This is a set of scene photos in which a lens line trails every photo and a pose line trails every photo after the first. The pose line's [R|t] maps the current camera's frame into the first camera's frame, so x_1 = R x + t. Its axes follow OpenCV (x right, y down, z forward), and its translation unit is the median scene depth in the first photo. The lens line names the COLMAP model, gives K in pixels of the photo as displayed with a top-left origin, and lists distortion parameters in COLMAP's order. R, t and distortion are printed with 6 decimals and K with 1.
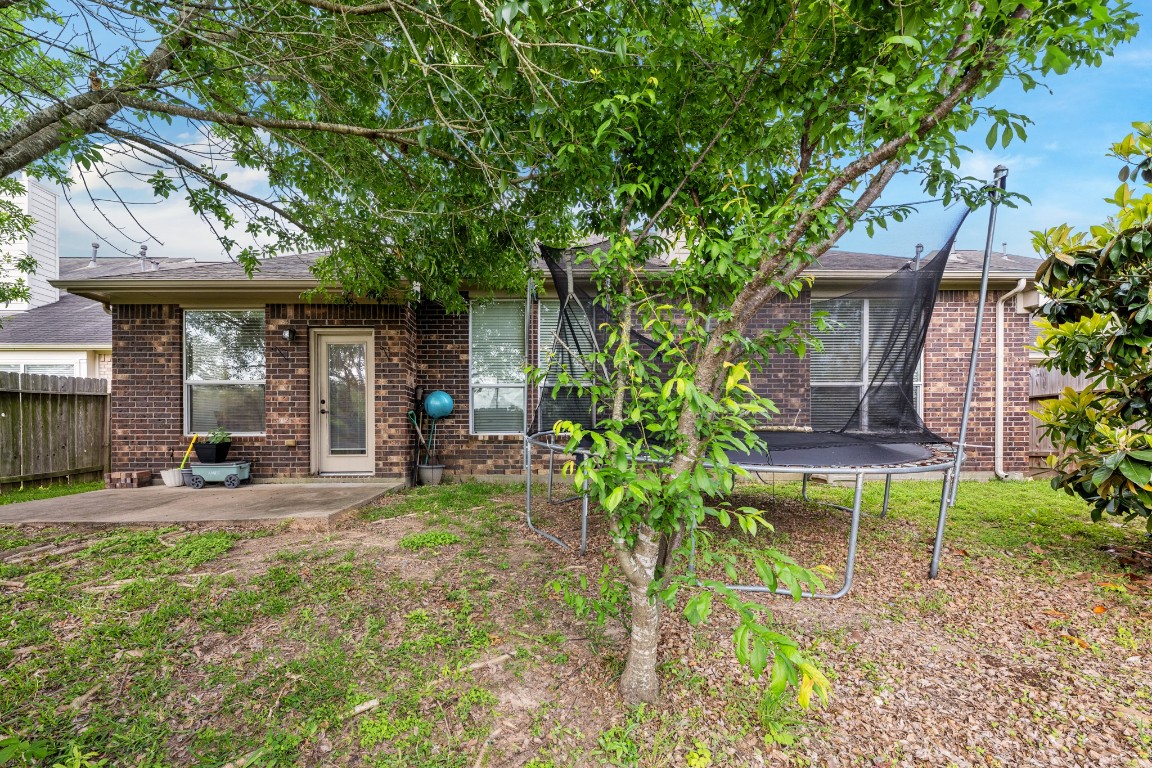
lens RADIAL K [[453.7, 0, 526.1], [0, 453.7, 431.7], [0, 0, 1]] dist [0.000110, 0.000059]
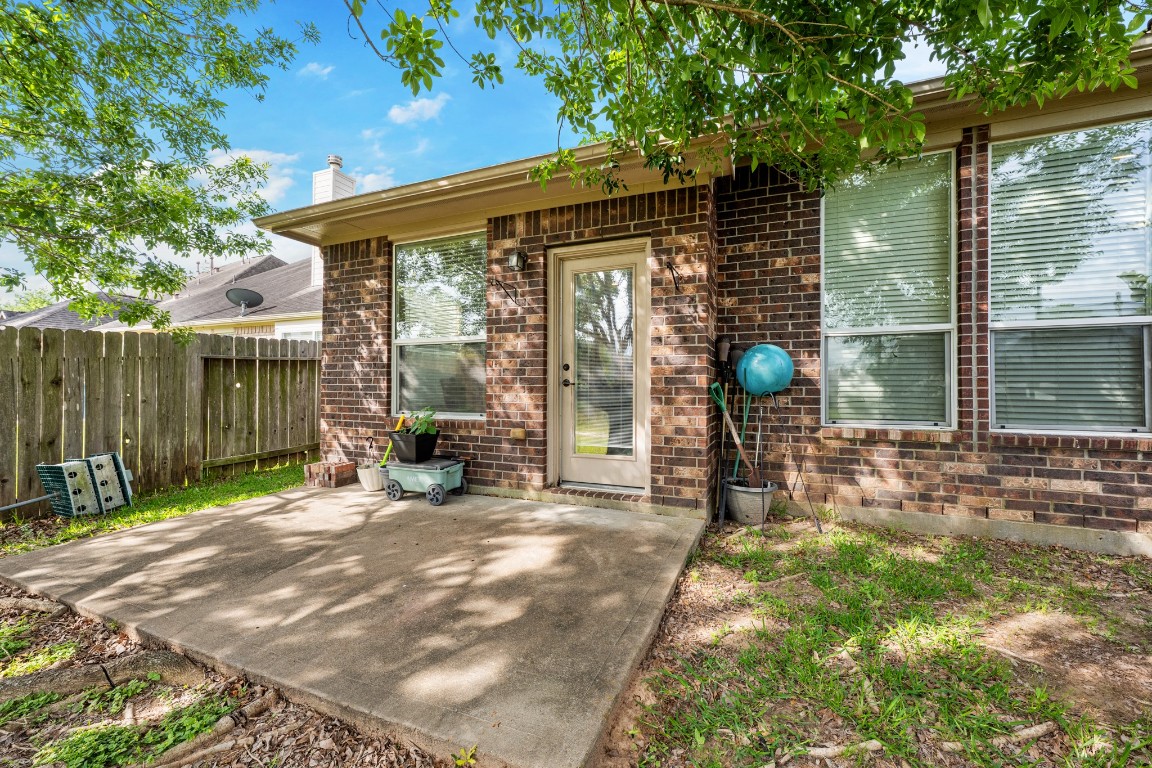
lens RADIAL K [[453.7, 0, 575.4], [0, 453.7, 377.3], [0, 0, 1]] dist [0.000110, 0.000059]
pose [[0.917702, -0.000072, -0.397269, -0.195882], [-0.007108, 0.999837, -0.016601, -0.042965], [0.397206, 0.018059, 0.917552, 0.449597]]
